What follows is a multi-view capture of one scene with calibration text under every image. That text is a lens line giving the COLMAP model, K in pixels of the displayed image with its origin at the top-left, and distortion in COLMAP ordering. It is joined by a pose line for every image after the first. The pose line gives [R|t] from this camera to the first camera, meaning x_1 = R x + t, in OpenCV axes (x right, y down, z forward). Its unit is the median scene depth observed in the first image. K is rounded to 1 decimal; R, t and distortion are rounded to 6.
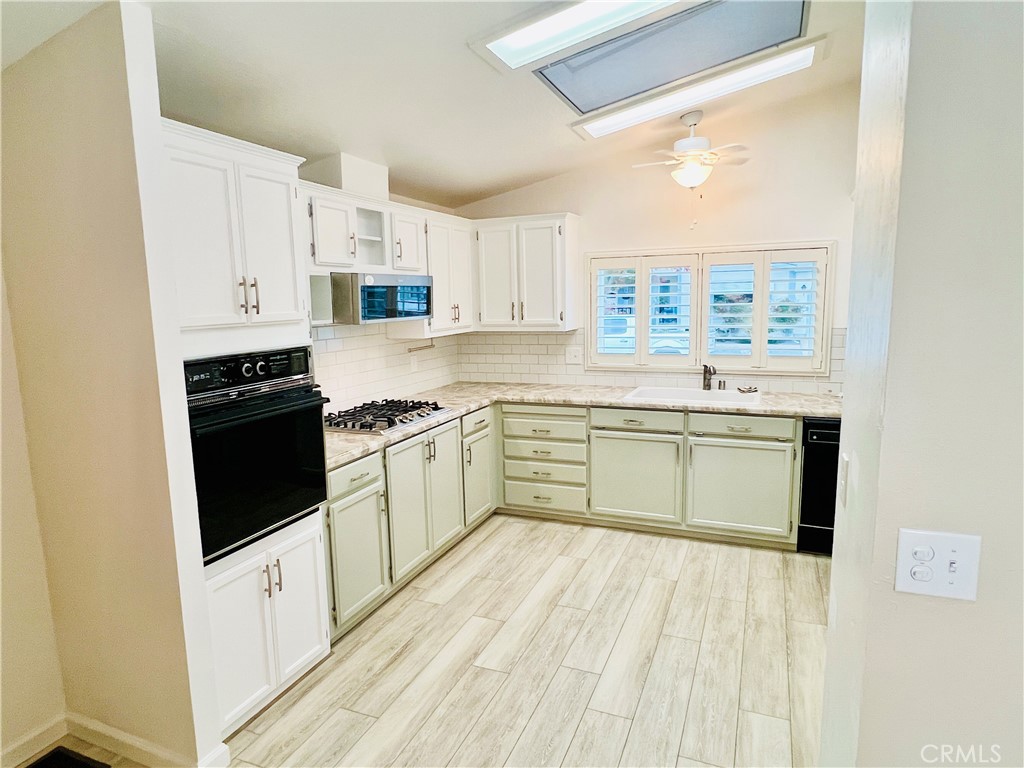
lens RADIAL K [[614.5, 0, 503.9], [0, 614.5, 383.8], [0, 0, 1]] dist [0.000941, -0.002097]
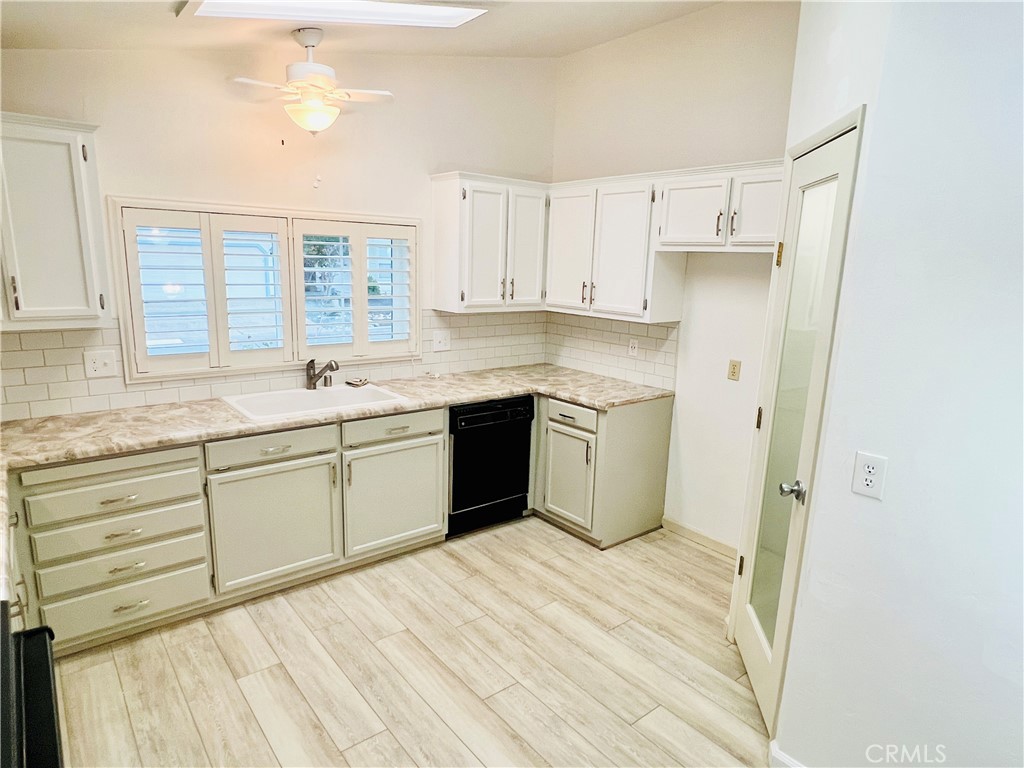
lens RADIAL K [[614.5, 0, 507.7], [0, 614.5, 386.2], [0, 0, 1]] dist [0.000941, -0.002097]
pose [[0.471486, -0.143563, 0.870109, -0.308383], [0.082810, 0.989508, 0.118391, -0.082908], [-0.877977, 0.016234, 0.478428, 0.458914]]
